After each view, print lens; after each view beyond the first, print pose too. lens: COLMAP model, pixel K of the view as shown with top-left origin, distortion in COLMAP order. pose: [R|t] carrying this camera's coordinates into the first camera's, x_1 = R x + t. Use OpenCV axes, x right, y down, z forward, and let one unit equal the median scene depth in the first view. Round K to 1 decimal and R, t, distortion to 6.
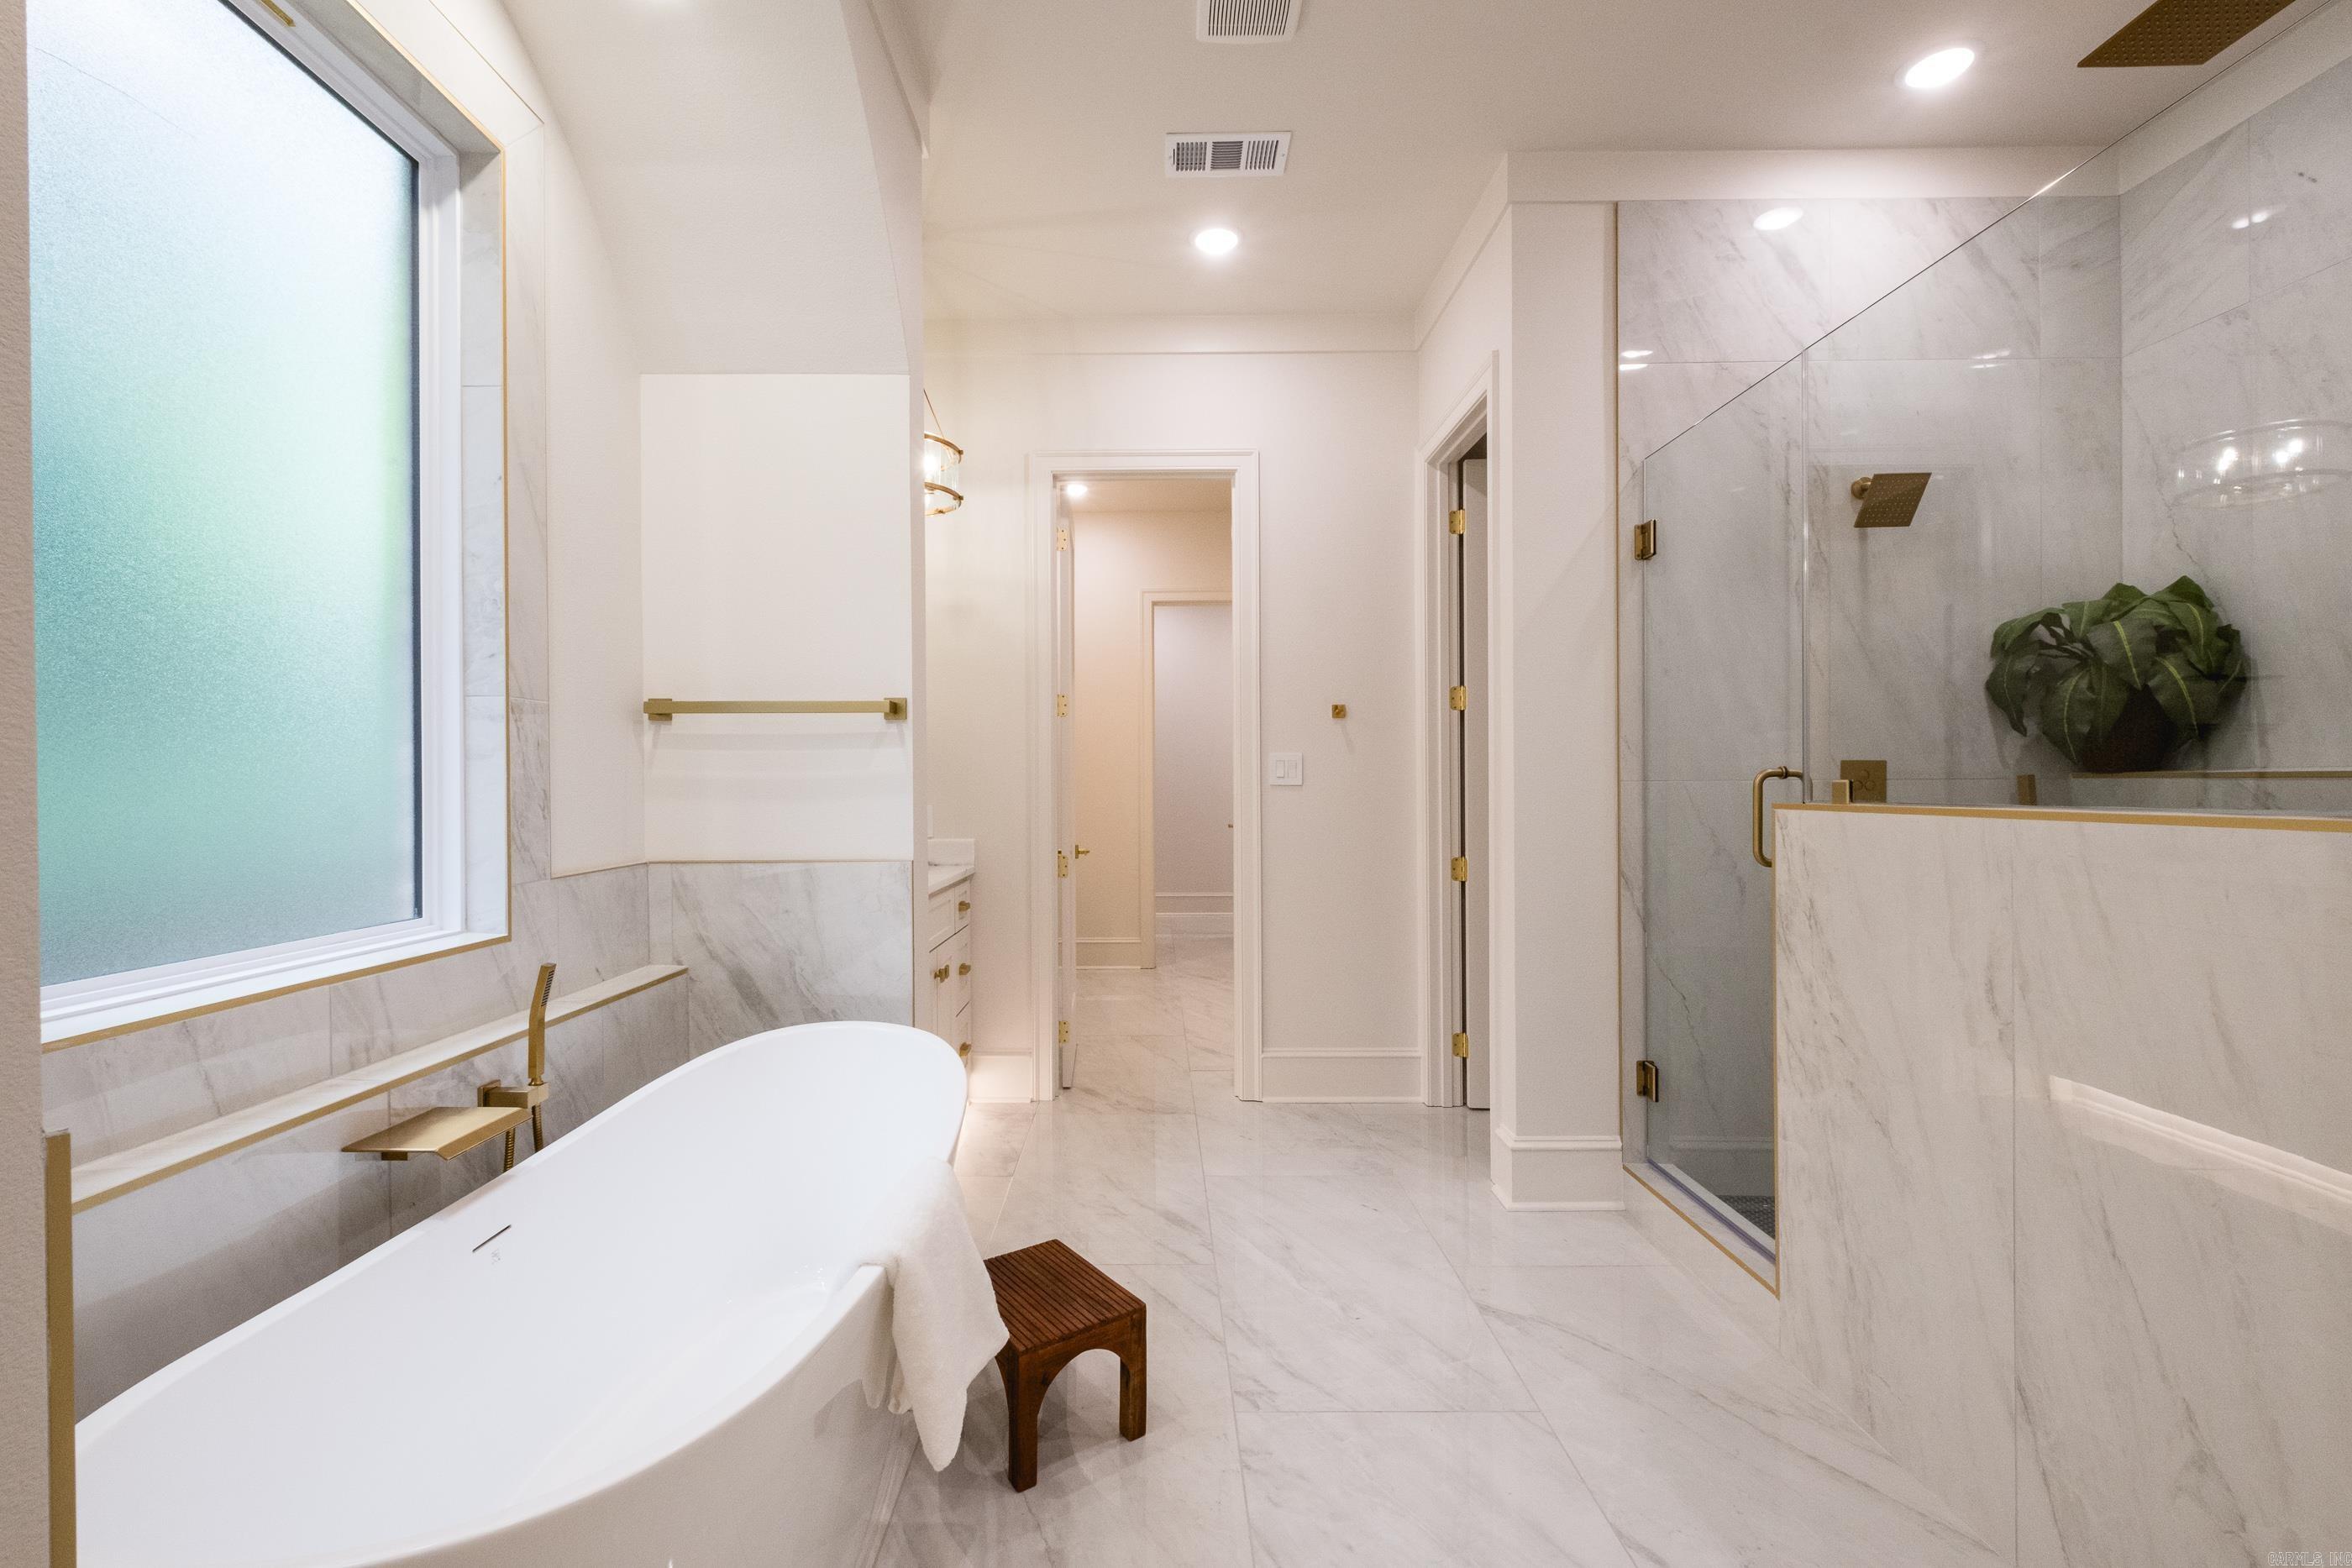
lens RADIAL K [[1031.6, 0, 1154.4], [0, 1031.6, 785.1], [0, 0, 1]] dist [0.001727, -0.001385]
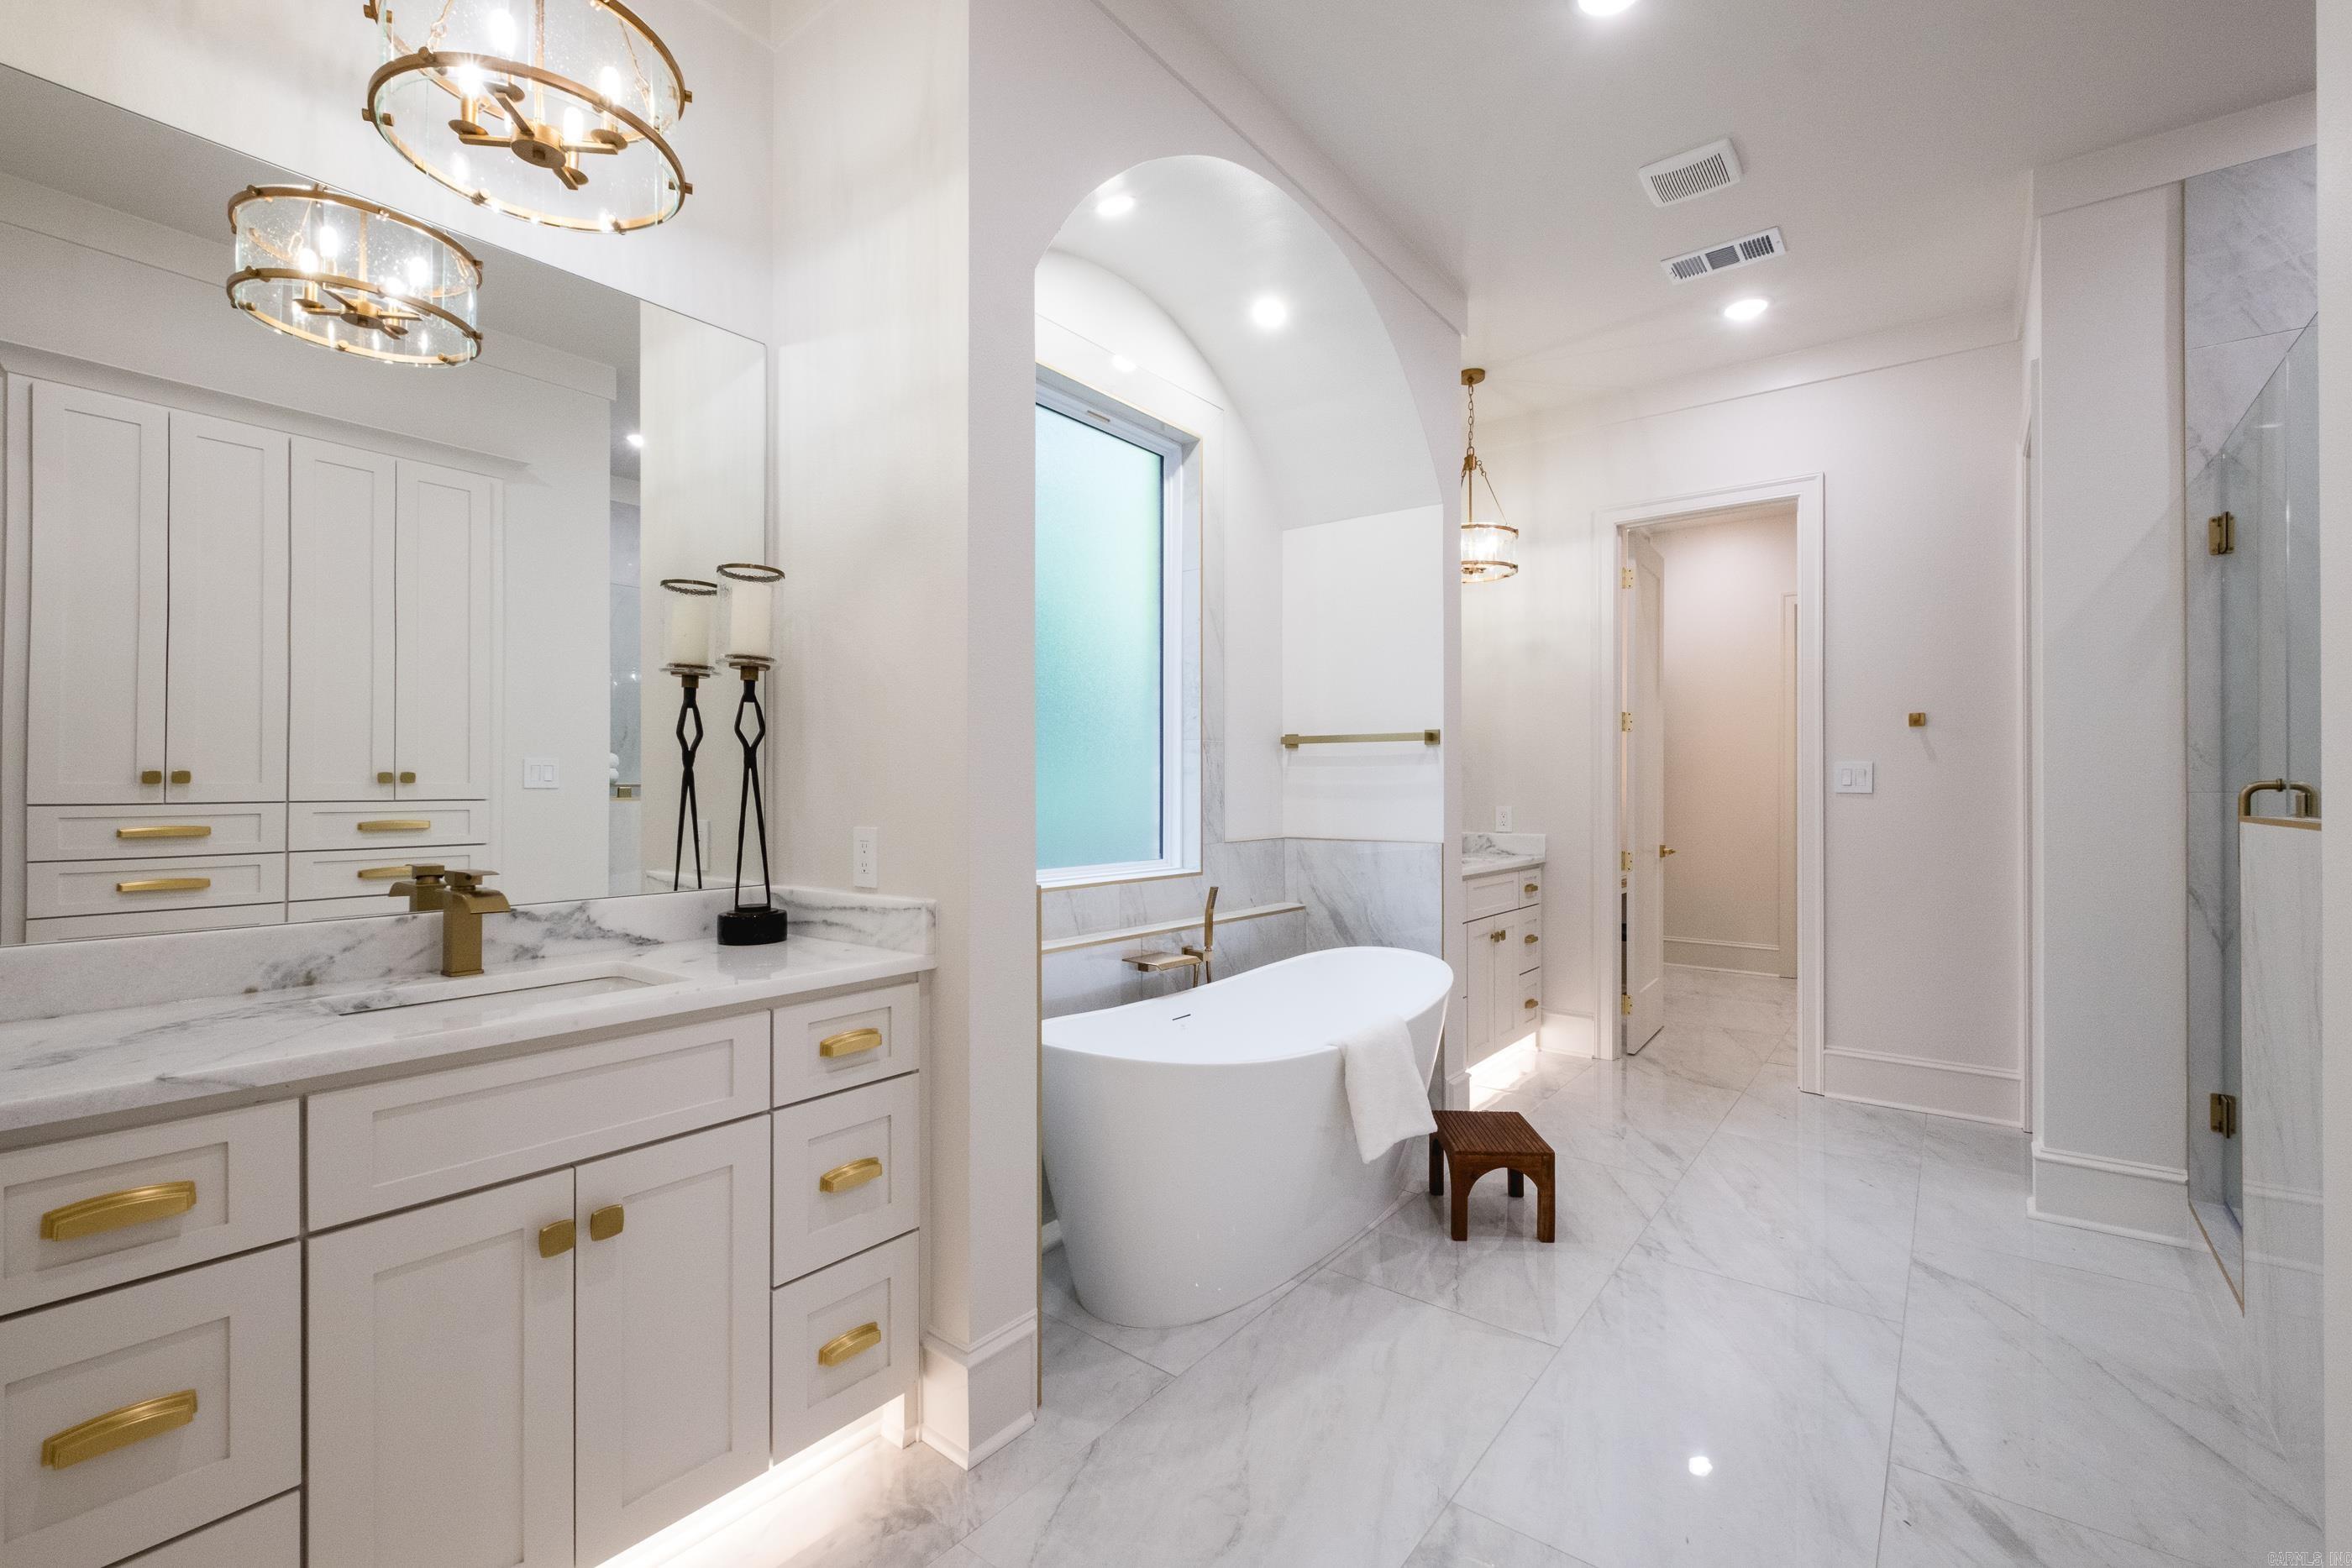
lens RADIAL K [[1031.6, 0, 1181.9], [0, 1031.6, 783.2], [0, 0, 1]] dist [0.001727, -0.001385]
pose [[0.796142, 0.004237, -0.605095, 0.345878], [-0.007224, 0.999971, -0.002504, -0.003671], [0.605067, 0.006365, 0.796149, -0.360827]]
